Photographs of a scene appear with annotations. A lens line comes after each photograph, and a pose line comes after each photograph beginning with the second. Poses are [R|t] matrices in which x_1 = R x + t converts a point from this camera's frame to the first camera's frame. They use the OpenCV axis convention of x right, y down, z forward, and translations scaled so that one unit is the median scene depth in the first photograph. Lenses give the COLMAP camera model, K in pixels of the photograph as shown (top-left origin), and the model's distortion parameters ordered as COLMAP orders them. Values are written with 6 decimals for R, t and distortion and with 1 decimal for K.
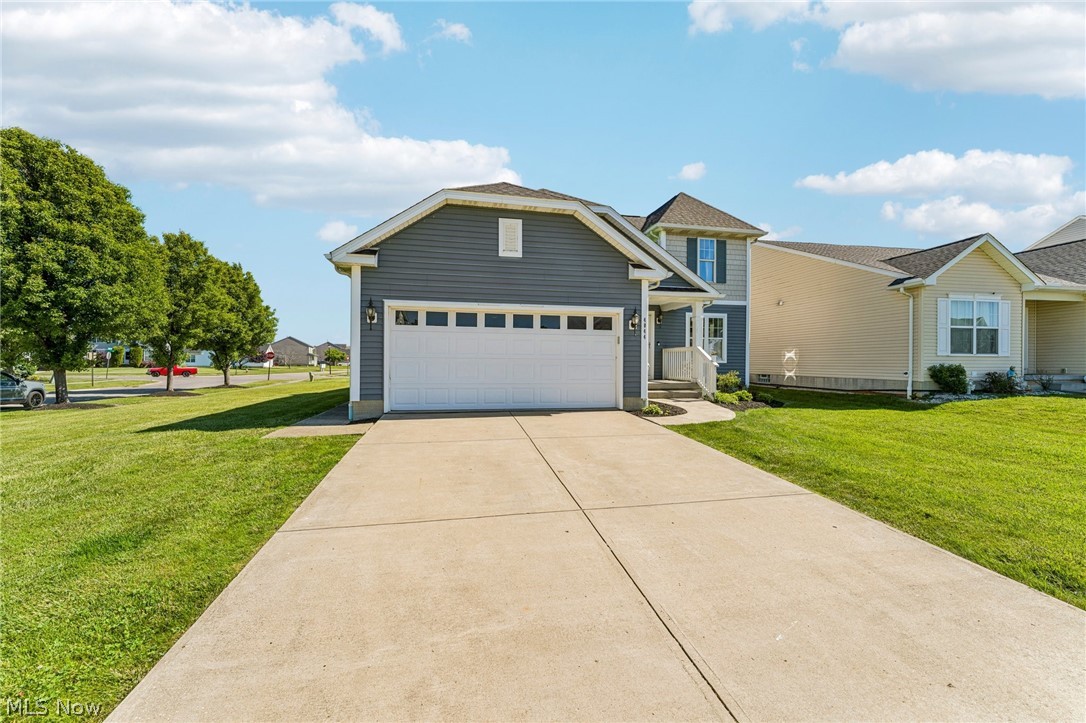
lens RADIAL K [[414.3, 0, 519.7], [0, 414.3, 369.4], [0, 0, 1]] dist [-0.000340, -0.000251]
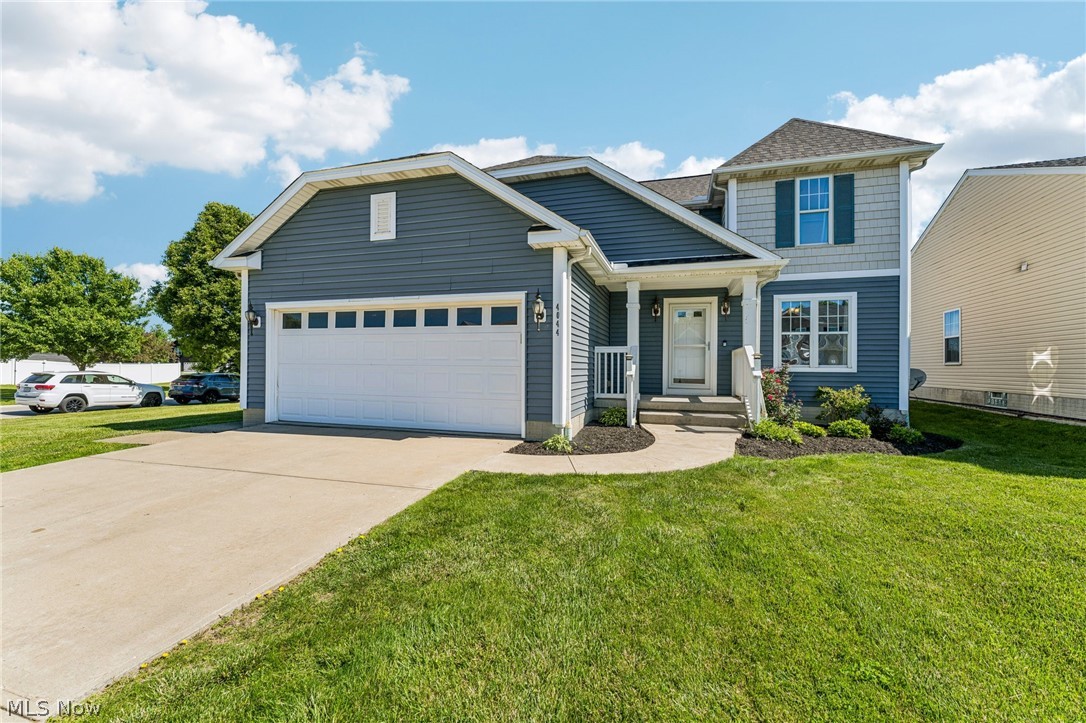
lens RADIAL K [[414.3, 0, 519.7], [0, 414.3, 369.4], [0, 0, 1]] dist [-0.000340, -0.000251]
pose [[0.891056, 0.003172, -0.453883, 0.354014], [-0.011294, 0.999821, -0.015184, -0.004687], [0.453754, 0.018655, 0.890932, 0.241303]]
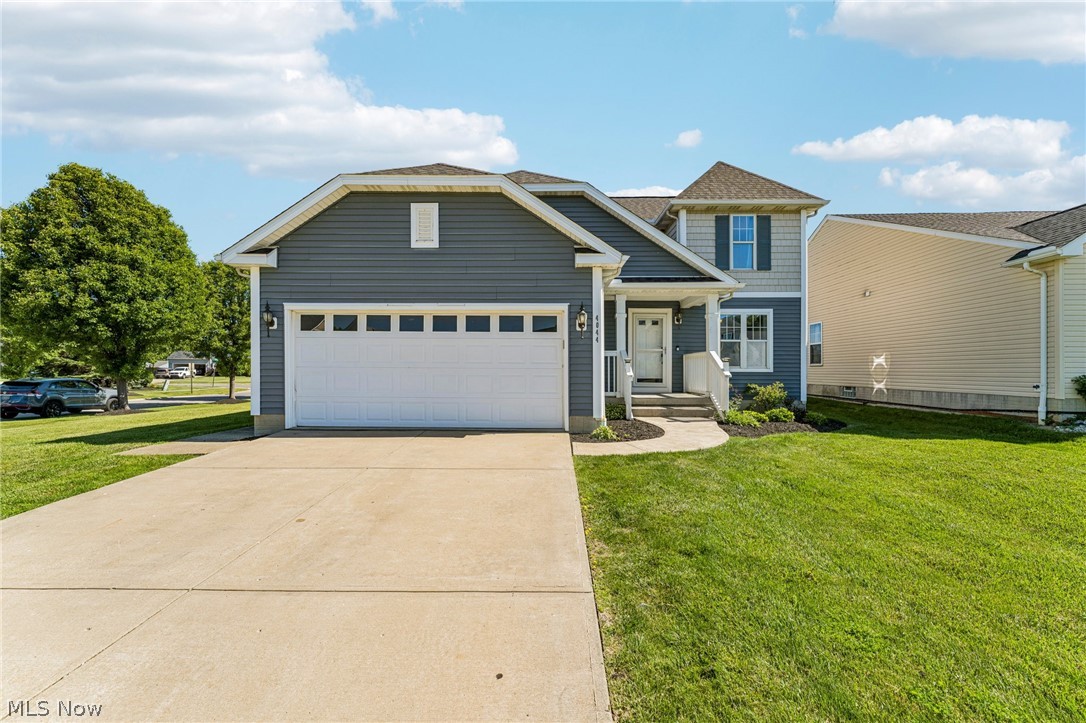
lens RADIAL K [[437.1, 0, 515.0], [0, 437.1, 373.6], [0, 0, 1]] dist [-0.000778, 0.000021]
pose [[0.978544, -0.001022, -0.206034, 0.205656], [-0.001168, 0.999944, -0.010508, -0.003012], [0.206033, 0.010523, 0.978488, 0.099494]]
